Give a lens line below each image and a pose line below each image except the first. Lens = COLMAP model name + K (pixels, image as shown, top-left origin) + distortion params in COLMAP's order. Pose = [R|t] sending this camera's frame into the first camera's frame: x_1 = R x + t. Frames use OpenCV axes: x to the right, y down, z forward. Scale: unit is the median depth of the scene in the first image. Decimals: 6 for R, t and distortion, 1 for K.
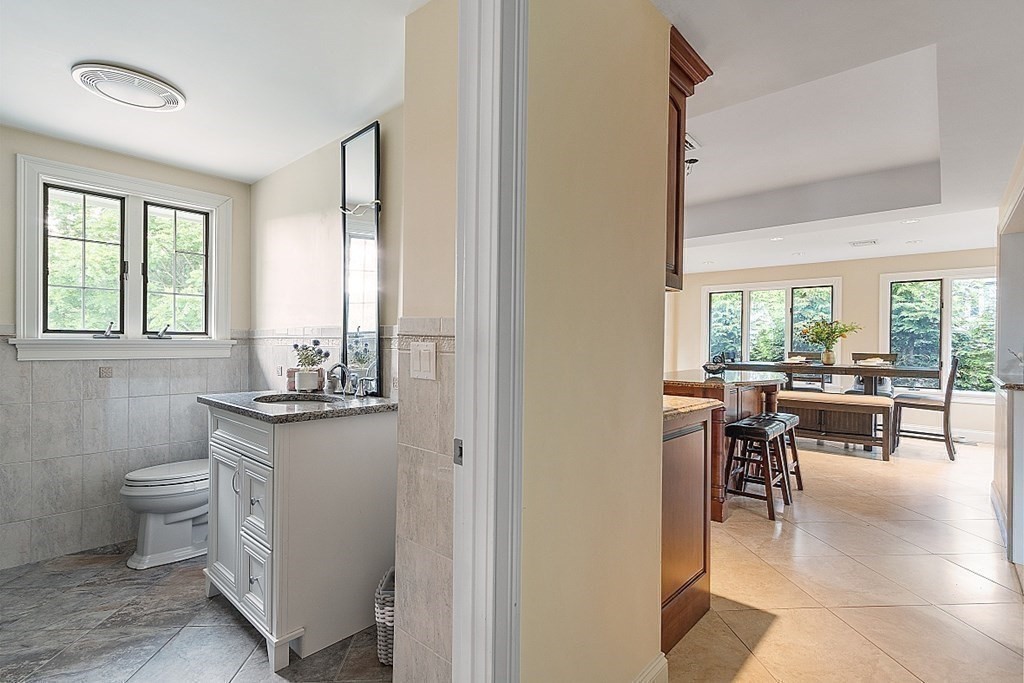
lens RADIAL K [[480.9, 0, 509.4], [0, 480.9, 345.7], [0, 0, 1]] dist [0.001824, 0.000017]
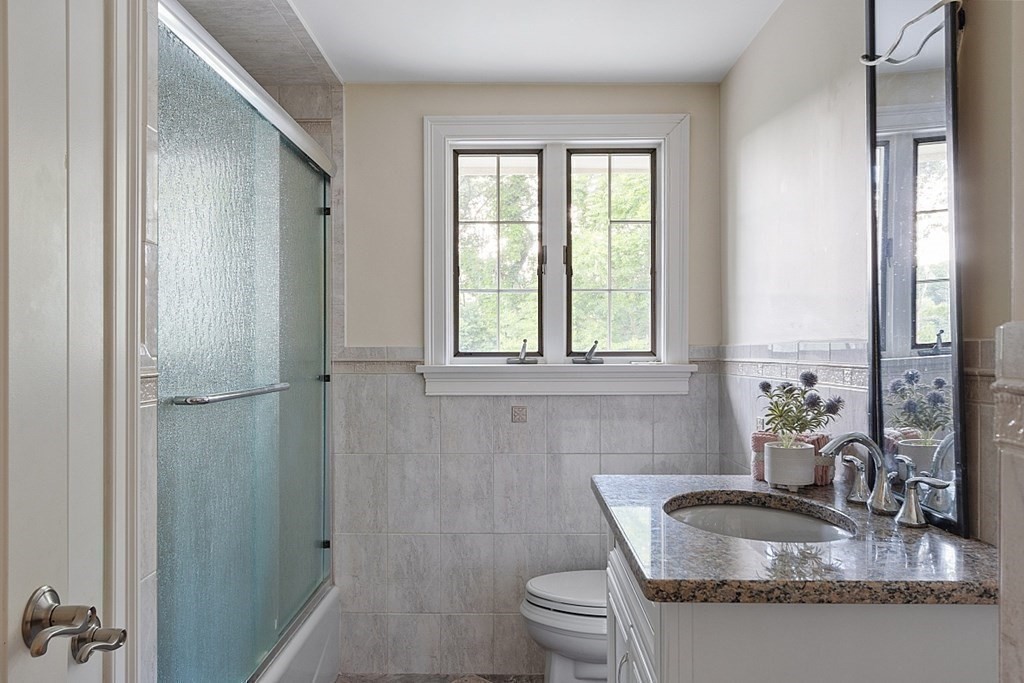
lens RADIAL K [[736.0, 0, 527.0], [0, 736.0, 346.2], [0, 0, 1]] dist [-0.006142, -0.000739]
pose [[0.656234, -0.012307, -0.754457, -0.062589], [0.002659, 0.999898, -0.013998, -0.026847], [0.754553, 0.007180, 0.656200, 0.356172]]
